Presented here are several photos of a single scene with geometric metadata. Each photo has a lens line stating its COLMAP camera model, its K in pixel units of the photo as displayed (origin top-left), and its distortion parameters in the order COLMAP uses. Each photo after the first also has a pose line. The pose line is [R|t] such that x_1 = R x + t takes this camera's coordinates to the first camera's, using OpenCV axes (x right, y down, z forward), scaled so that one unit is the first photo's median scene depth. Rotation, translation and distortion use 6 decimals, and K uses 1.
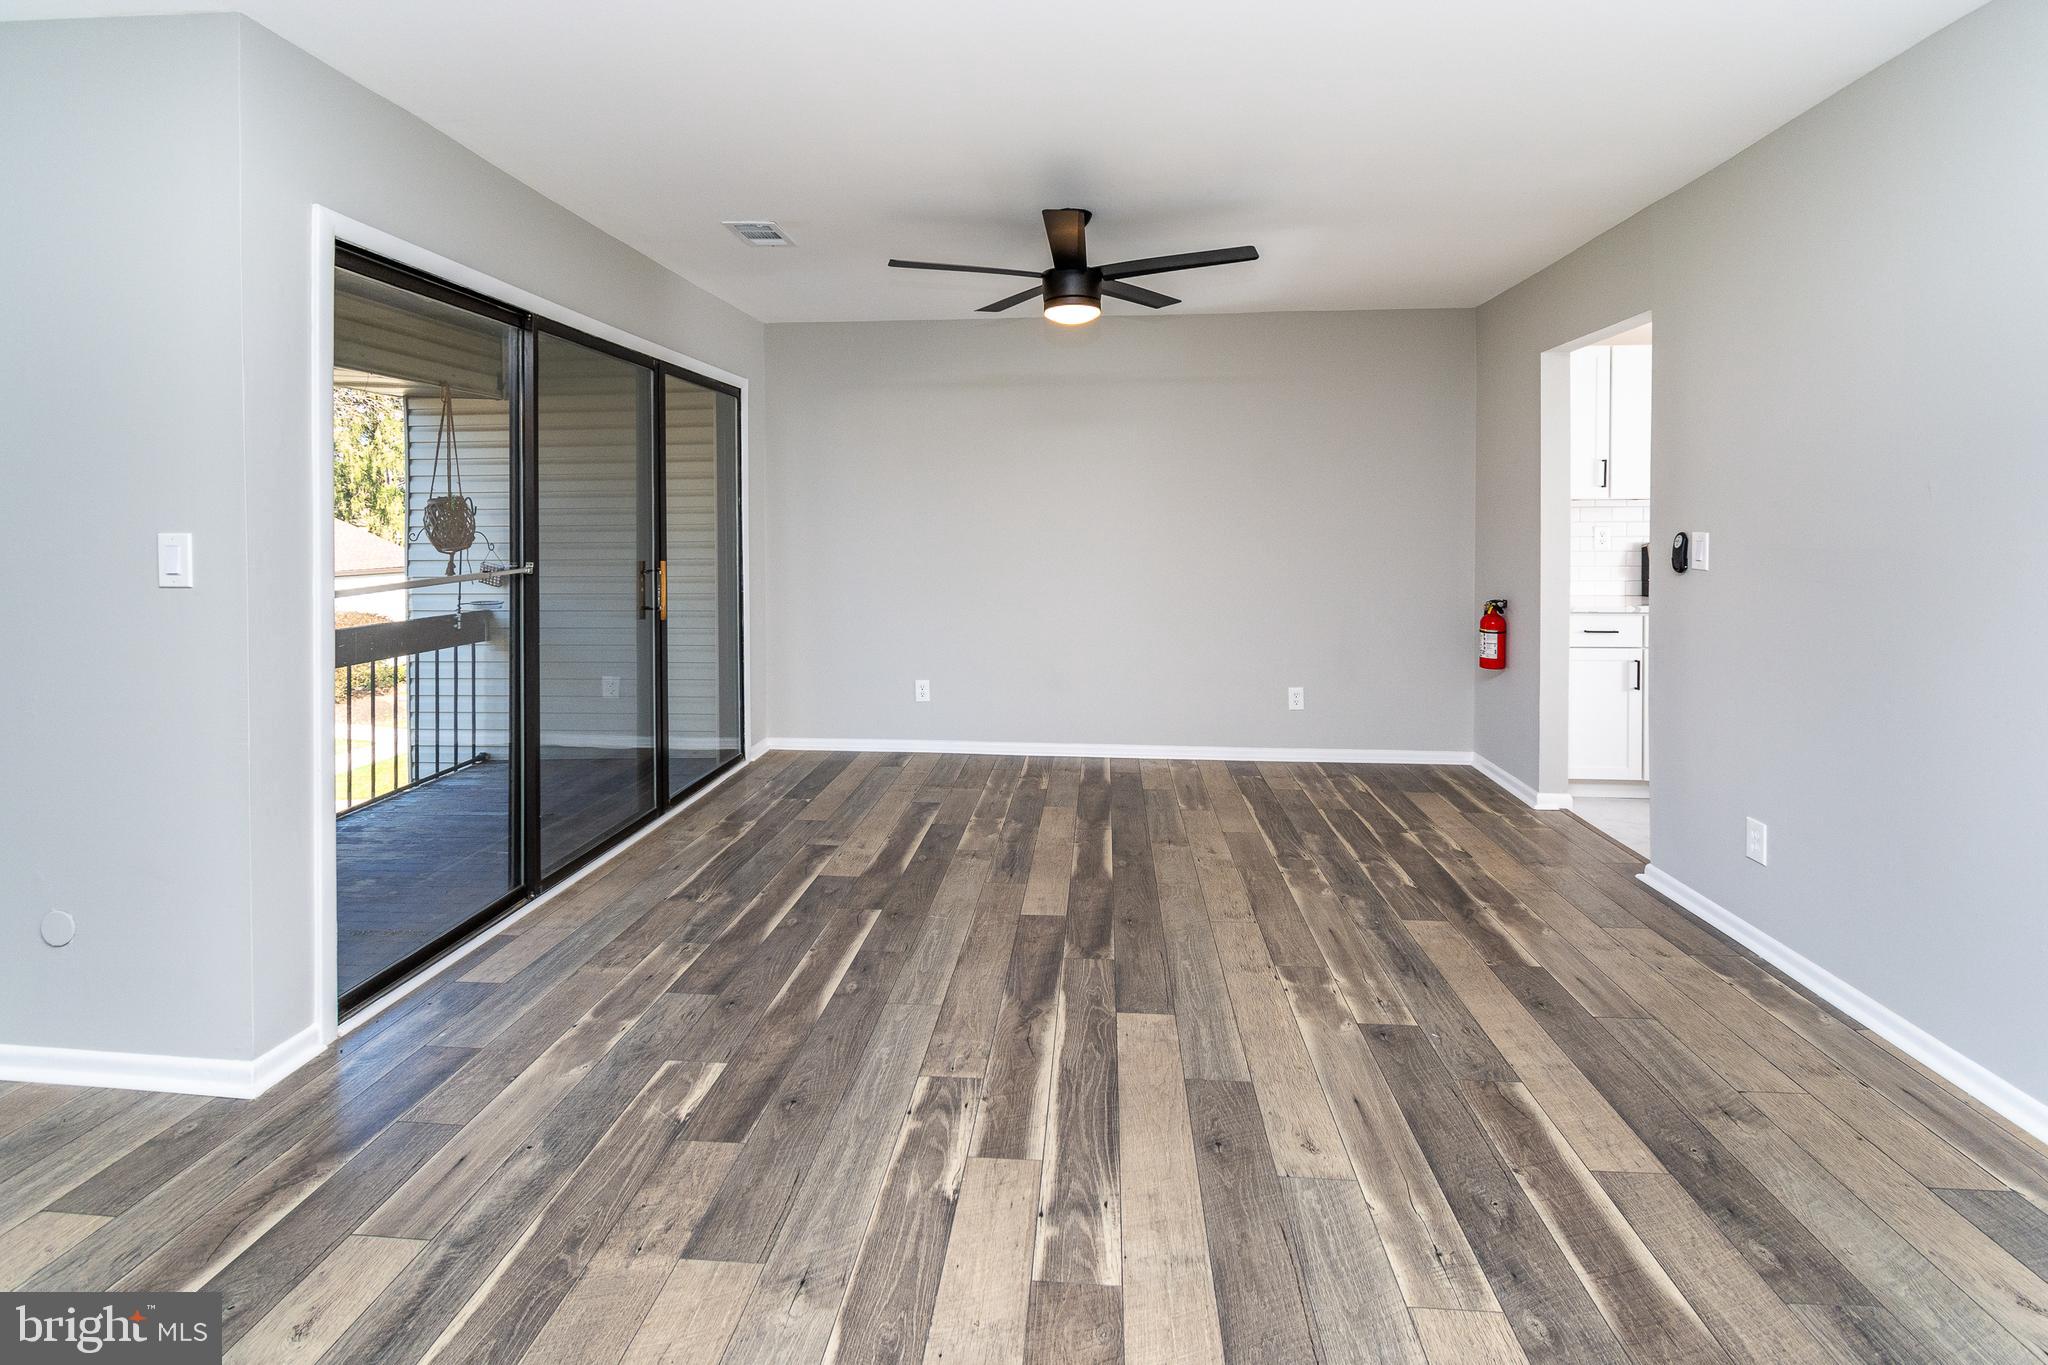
lens RADIAL K [[950.7, 0, 1034.6], [0, 950.7, 530.0], [0, 0, 1]] dist [0.002442, -0.000298]
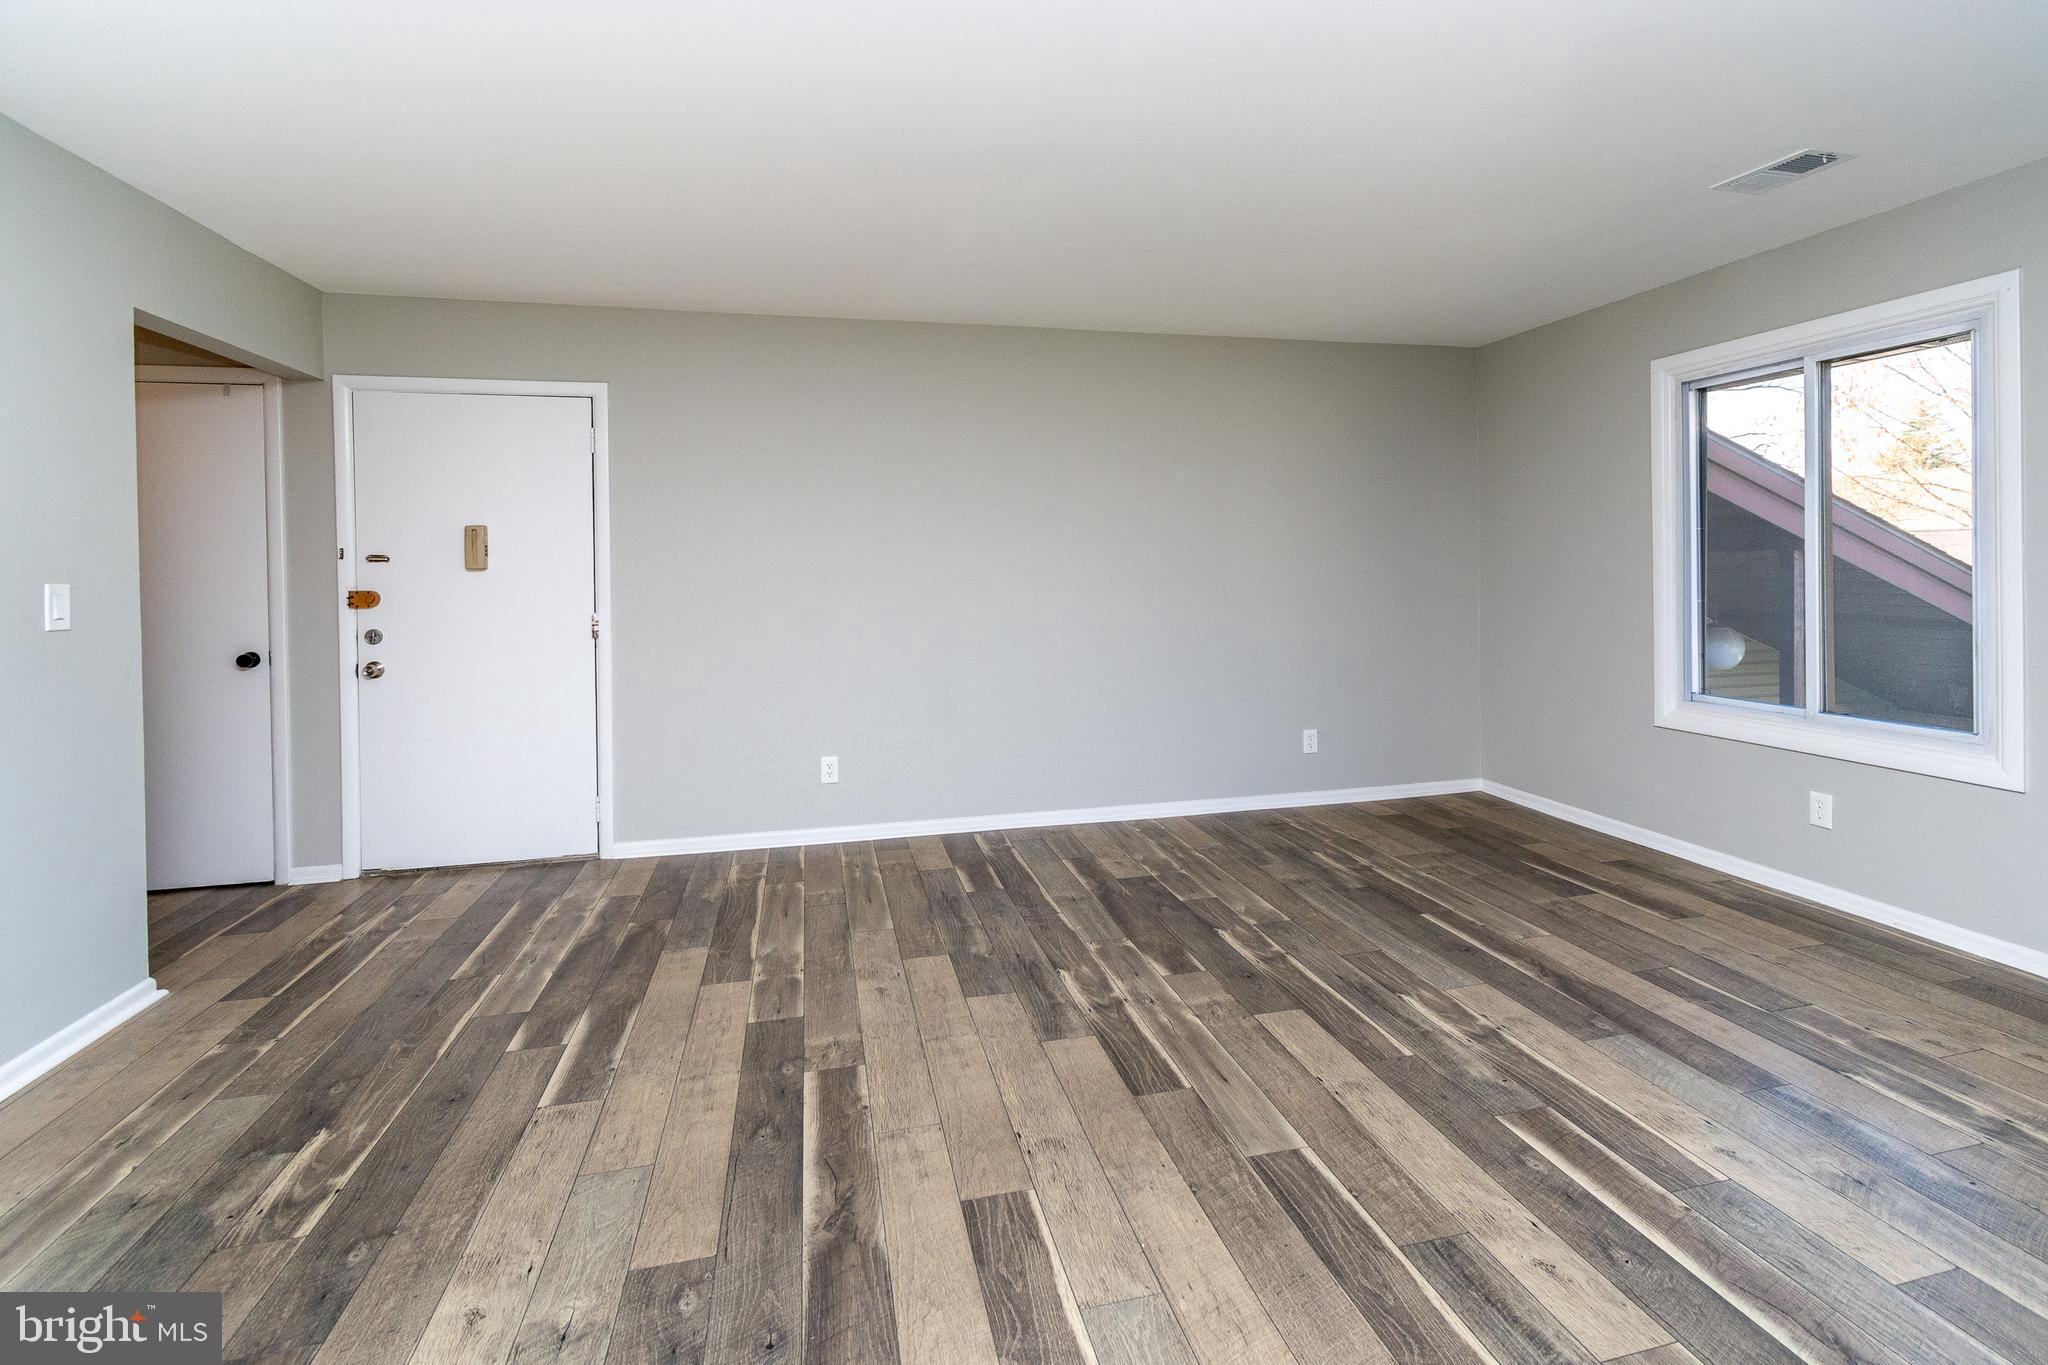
lens RADIAL K [[944.0, 0, 1043.6], [0, 944.0, 577.0], [0, 0, 1]] dist [0.001890, -0.000556]
pose [[-0.948872, 0.016742, -0.315217, 0.089978], [0.012018, 0.999785, 0.016924, -0.005974], [0.315433, 0.012271, -0.948869, 1.195515]]
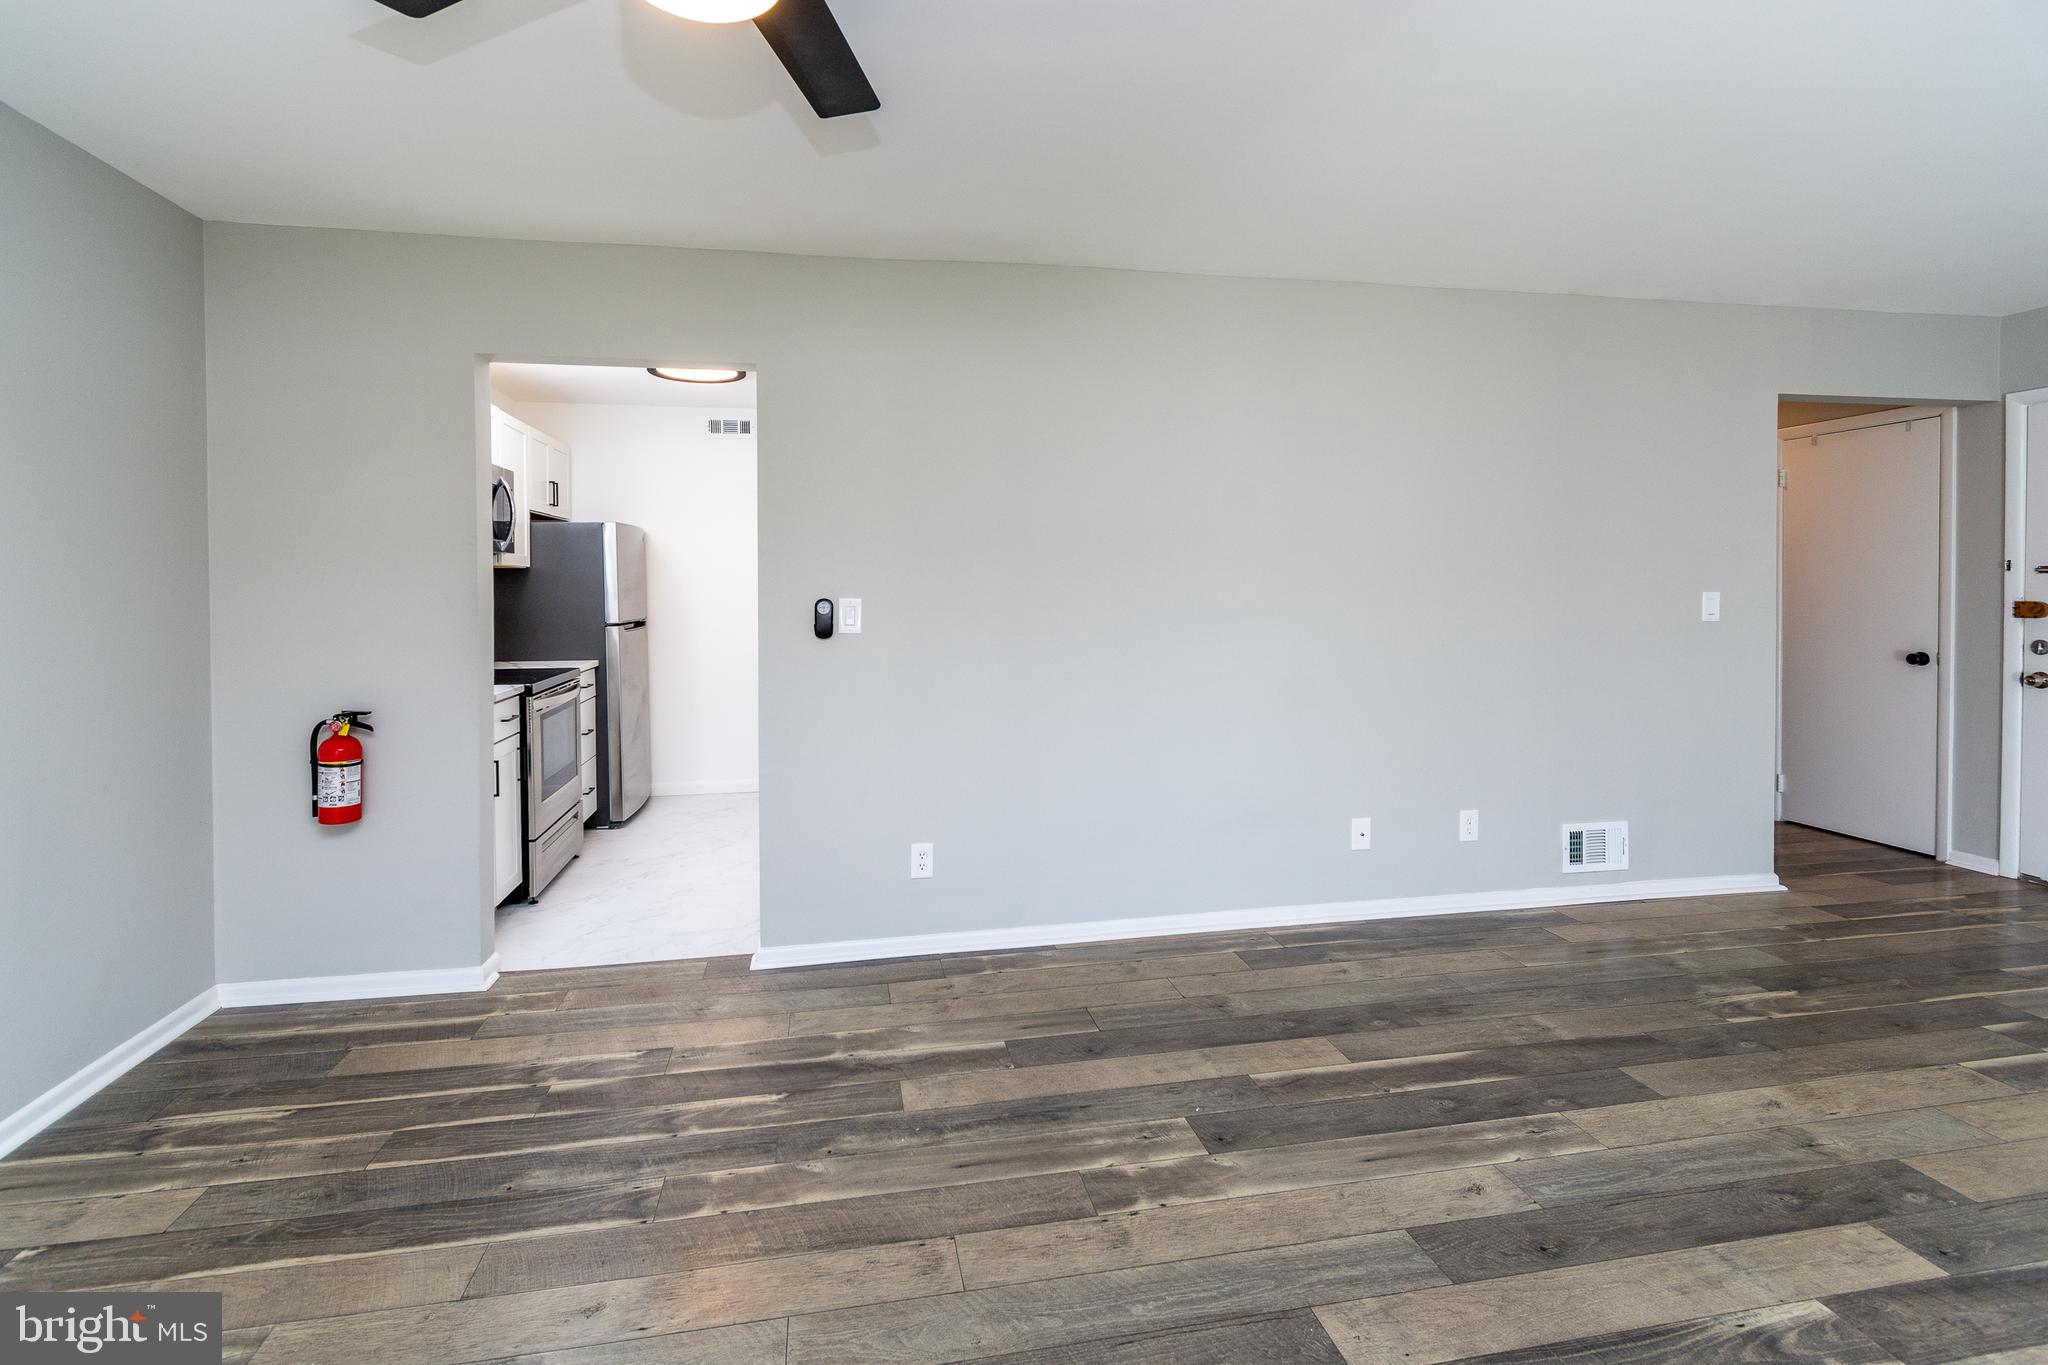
lens RADIAL K [[949.8, 0, 997.2], [0, 949.8, 600.2], [0, 0, 1]] dist [0.002209, -0.000631]
pose [[-0.253755, -0.010391, 0.967213, -0.471289], [0.011686, 0.999836, 0.013808, -0.010000], [-0.967198, 0.014807, -0.253592, 1.446202]]
